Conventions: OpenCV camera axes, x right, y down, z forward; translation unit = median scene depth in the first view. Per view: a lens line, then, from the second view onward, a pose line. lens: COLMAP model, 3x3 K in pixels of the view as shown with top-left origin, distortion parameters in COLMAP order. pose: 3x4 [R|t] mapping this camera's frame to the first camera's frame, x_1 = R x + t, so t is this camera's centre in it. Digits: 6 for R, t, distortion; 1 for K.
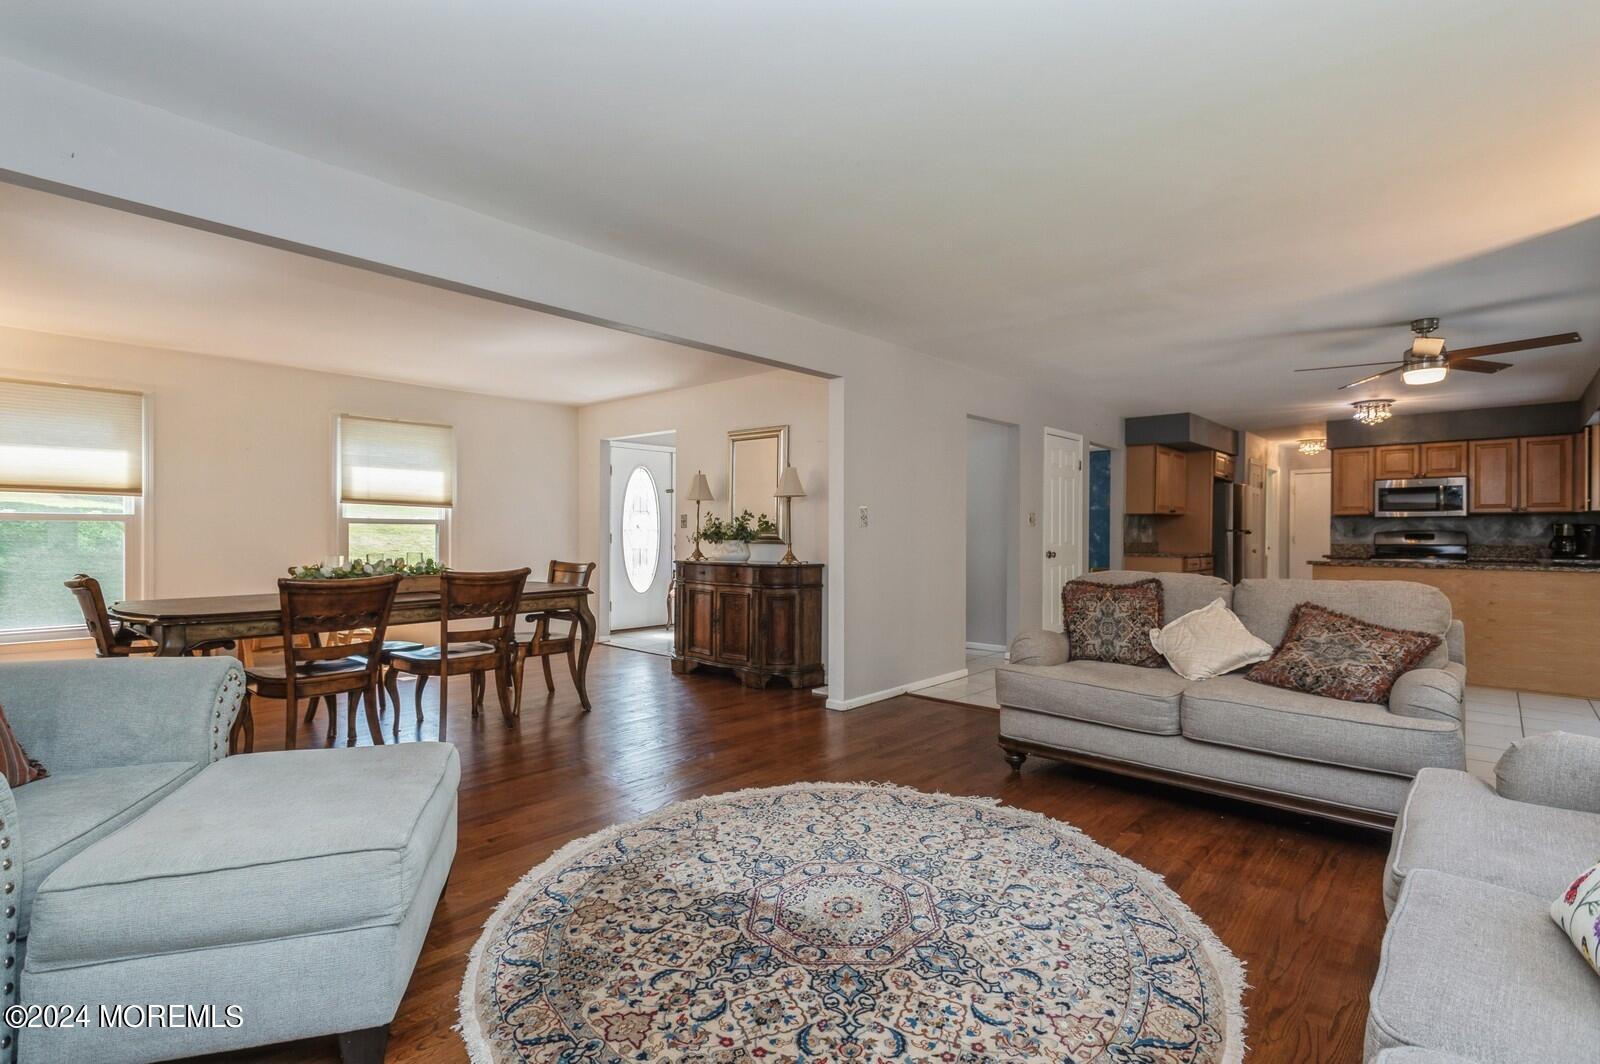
lens RADIAL K [[759.3, 0, 800.0], [0, 759.3, 532.0], [0, 0, 1]] dist [0.003751, 0.000064]
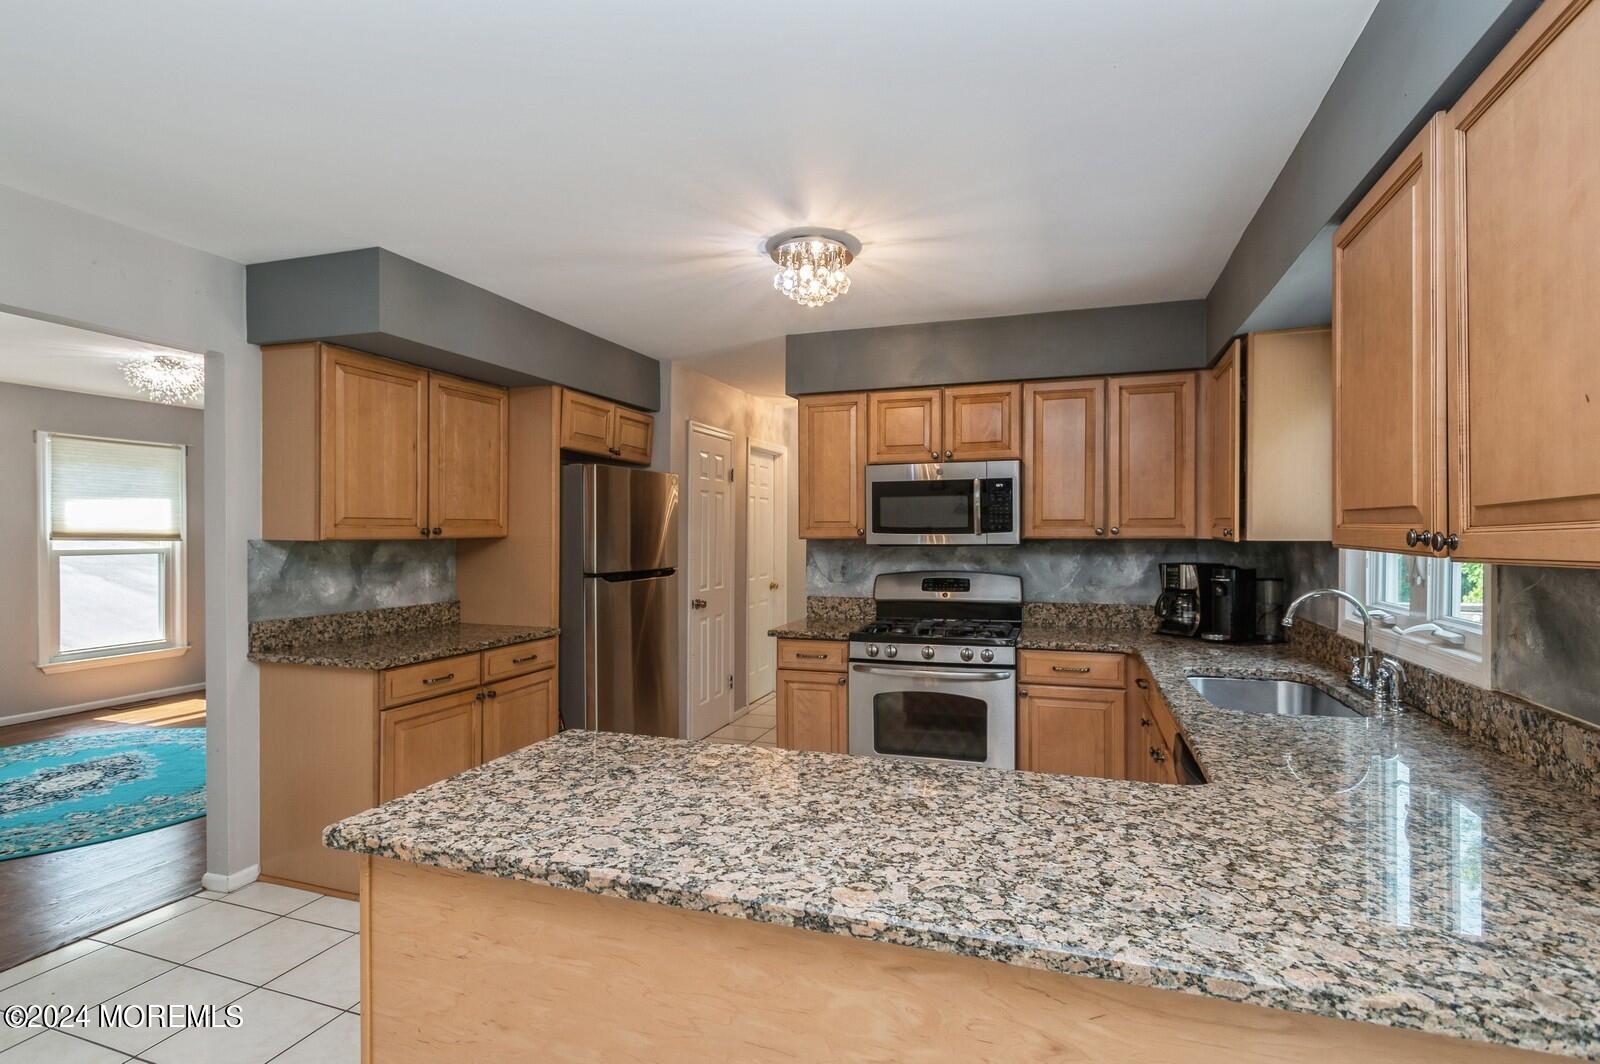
lens RADIAL K [[790.4, 0, 800.0], [0, 790.4, 532.0], [0, 0, 1]] dist [0.001379, 0.000207]
pose [[0.918173, -0.003592, 0.396164, 0.791209], [0.002063, 0.999989, 0.004285, -0.043574], [-0.396175, -0.003117, 0.918170, 0.859947]]
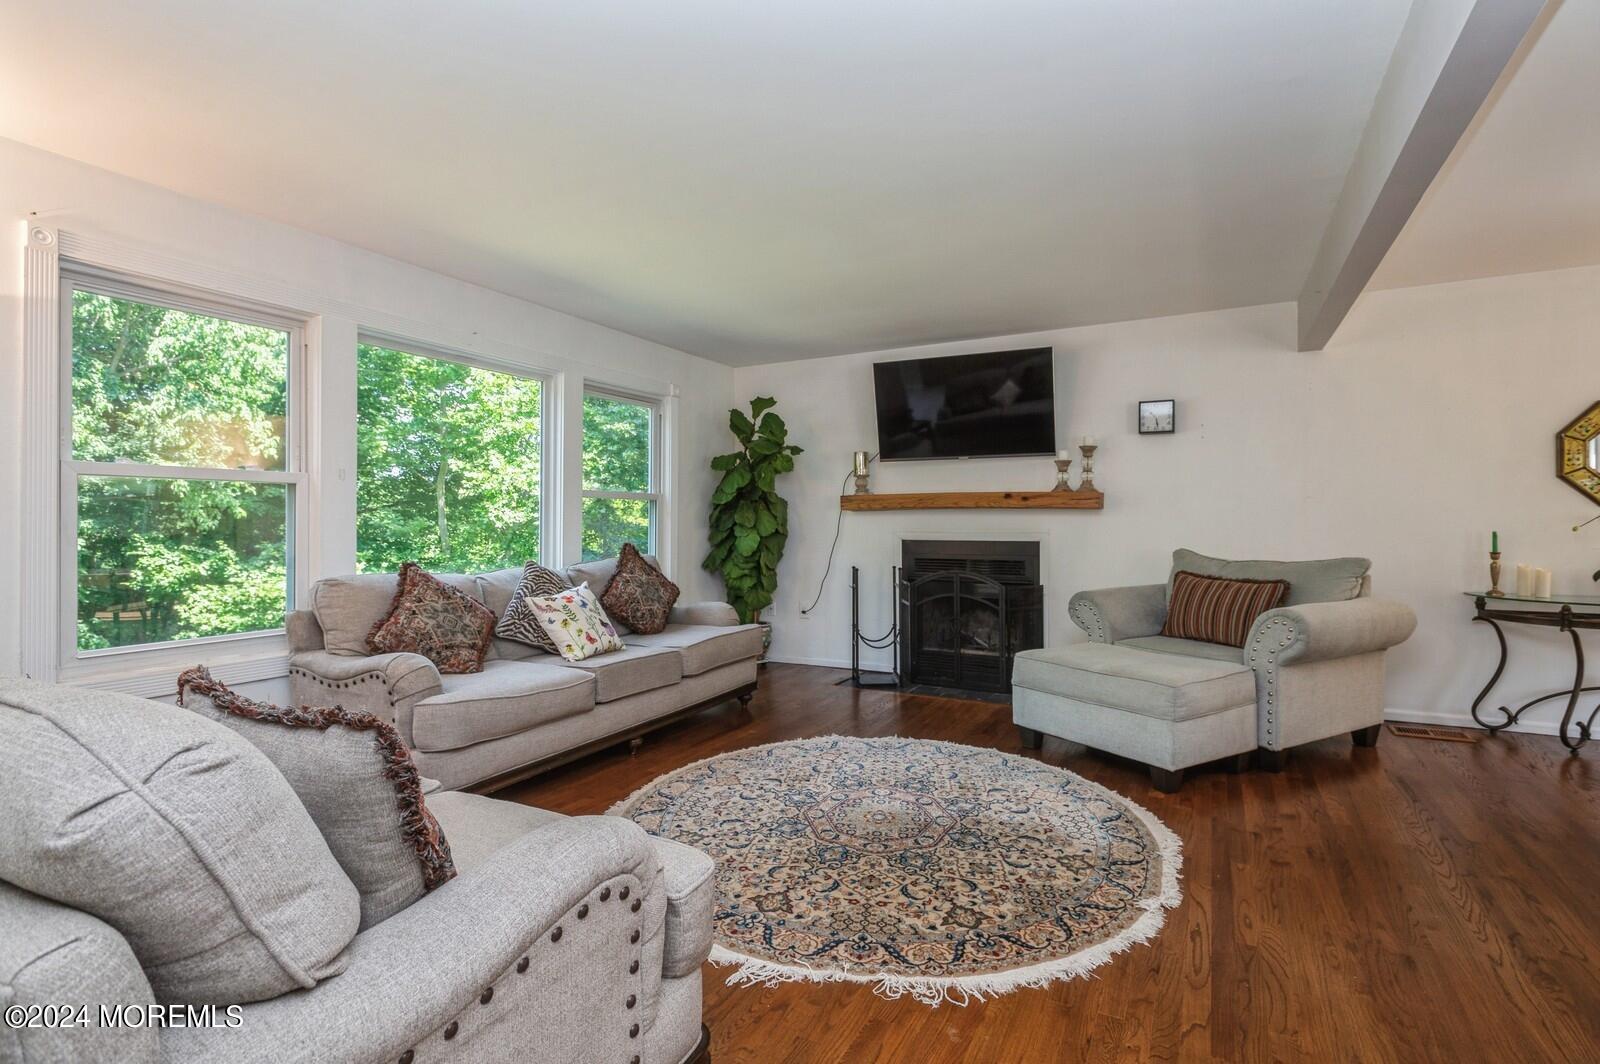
lens RADIAL K [[759.3, 0, 800.0], [0, 759.3, 532.0], [0, 0, 1]] dist [0.003751, 0.000064]
pose [[-0.971244, 0.005387, -0.238027, 0.200501], [0.003634, 0.999963, 0.007804, 0.002266], [0.238060, 0.006714, -0.971227, 0.909118]]
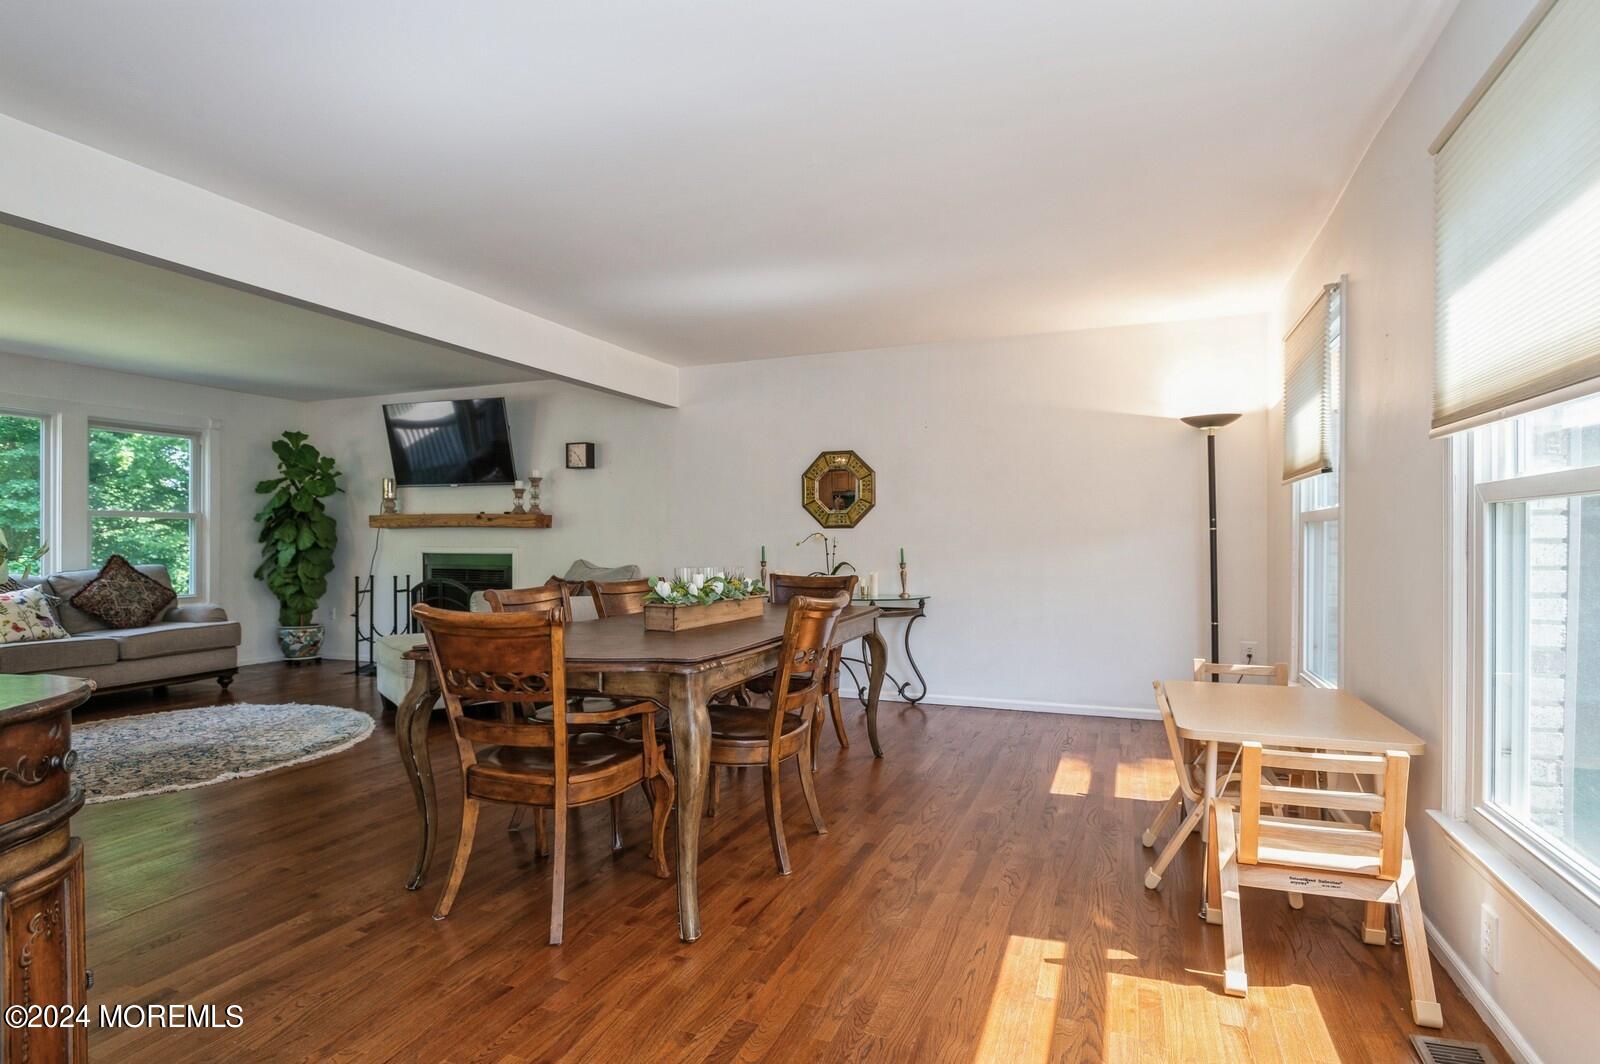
lens RADIAL K [[806.8, 0, 800.0], [0, 806.8, 532.0], [0, 0, 1]] dist [-0.003313, -0.001101]
pose [[-0.937588, -0.004550, -0.347718, -0.286873], [0.000796, 0.999884, -0.015231, 0.007814], [0.347747, -0.014557, -0.937475, 1.363465]]
